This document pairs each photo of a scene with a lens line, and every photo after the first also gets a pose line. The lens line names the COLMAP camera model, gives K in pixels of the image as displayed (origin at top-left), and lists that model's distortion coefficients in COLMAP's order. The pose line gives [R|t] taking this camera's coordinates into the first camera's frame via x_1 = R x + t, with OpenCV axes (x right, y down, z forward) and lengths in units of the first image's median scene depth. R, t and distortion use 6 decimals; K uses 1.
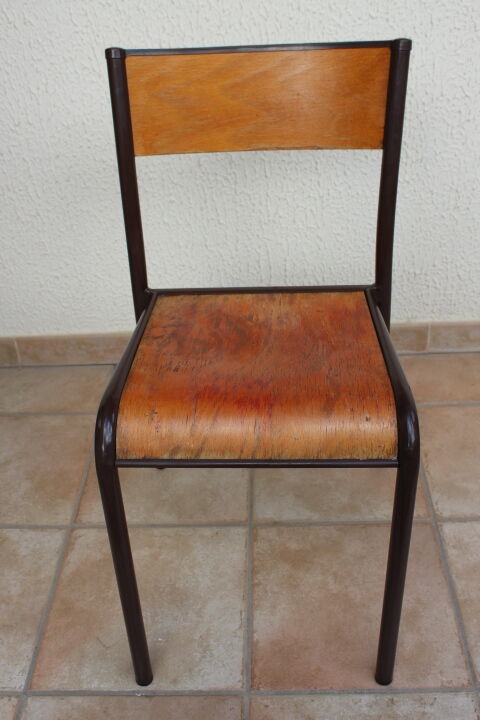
lens RADIAL K [[697.5, 0, 242.9], [0, 697.5, 357.6], [0, 0, 1]] dist [-0.137346, 0.124458]
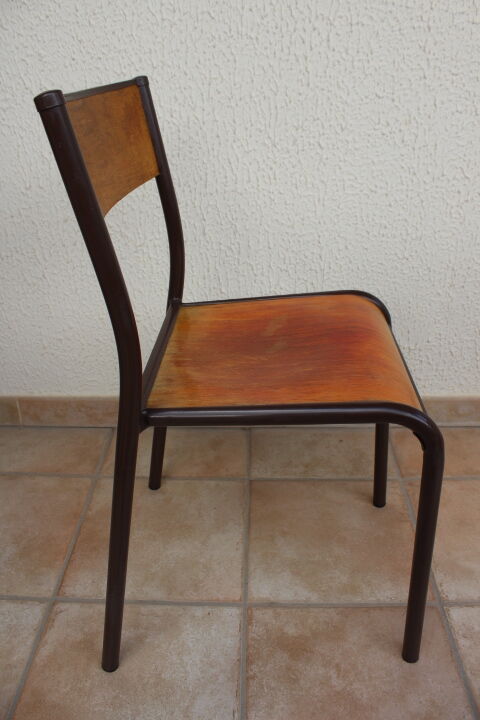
lens RADIAL K [[568.8, 0, 243.2], [0, 568.8, 361.4], [0, 0, 1]] dist [-0.167421, 0.123235]
pose [[0.999187, 0.035128, 0.019765, -0.017809], [-0.032711, 0.993217, -0.111579, -0.001615], [-0.023550, 0.110842, 0.993559, 0.223309]]
